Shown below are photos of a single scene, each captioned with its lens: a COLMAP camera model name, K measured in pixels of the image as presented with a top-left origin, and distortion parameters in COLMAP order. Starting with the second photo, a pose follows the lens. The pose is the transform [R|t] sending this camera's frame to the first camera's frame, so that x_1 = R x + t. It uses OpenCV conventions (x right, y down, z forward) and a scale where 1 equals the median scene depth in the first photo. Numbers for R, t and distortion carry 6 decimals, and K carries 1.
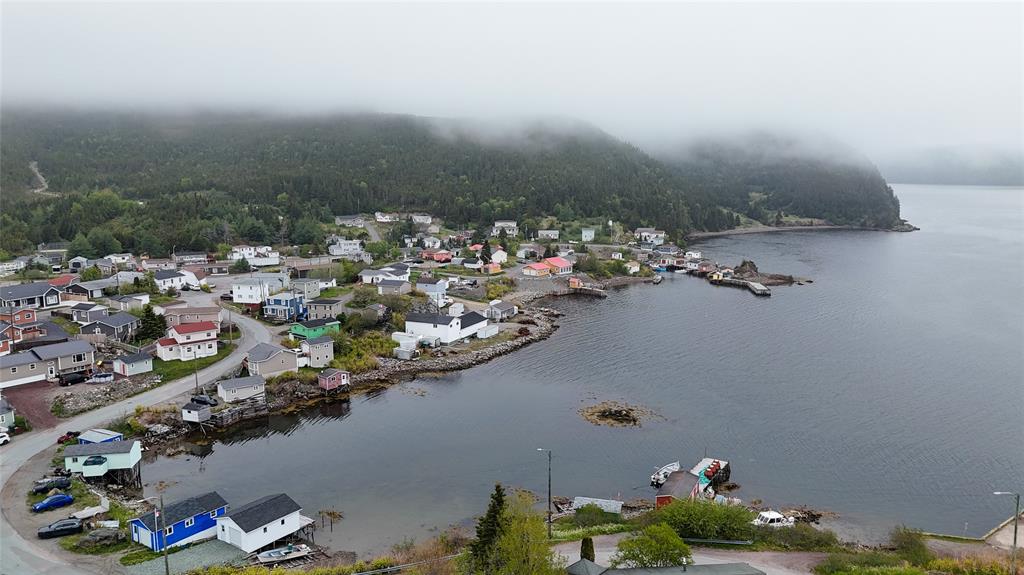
lens RADIAL K [[751.0, 0, 506.9], [0, 751.0, 288.0], [0, 0, 1]] dist [0.073542, -0.044528]
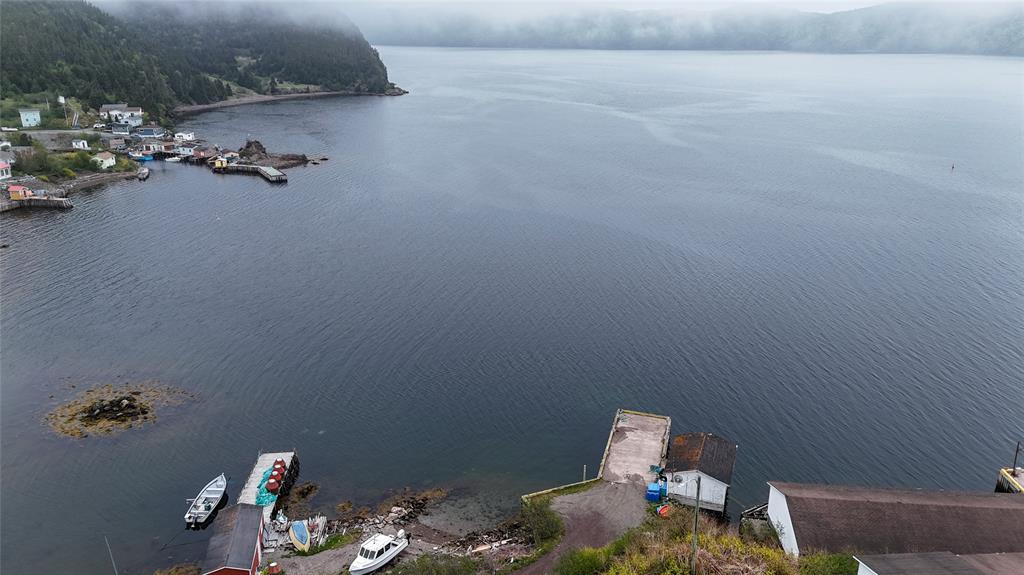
lens RADIAL K [[751.0, 0, 506.9], [0, 751.0, 288.0], [0, 0, 1]] dist [0.073542, -0.044528]
pose [[0.800937, -0.195812, 0.565824, 0.023423], [0.096147, 0.974810, 0.201248, -0.014991], [-0.590978, -0.106785, 0.799589, 0.098273]]
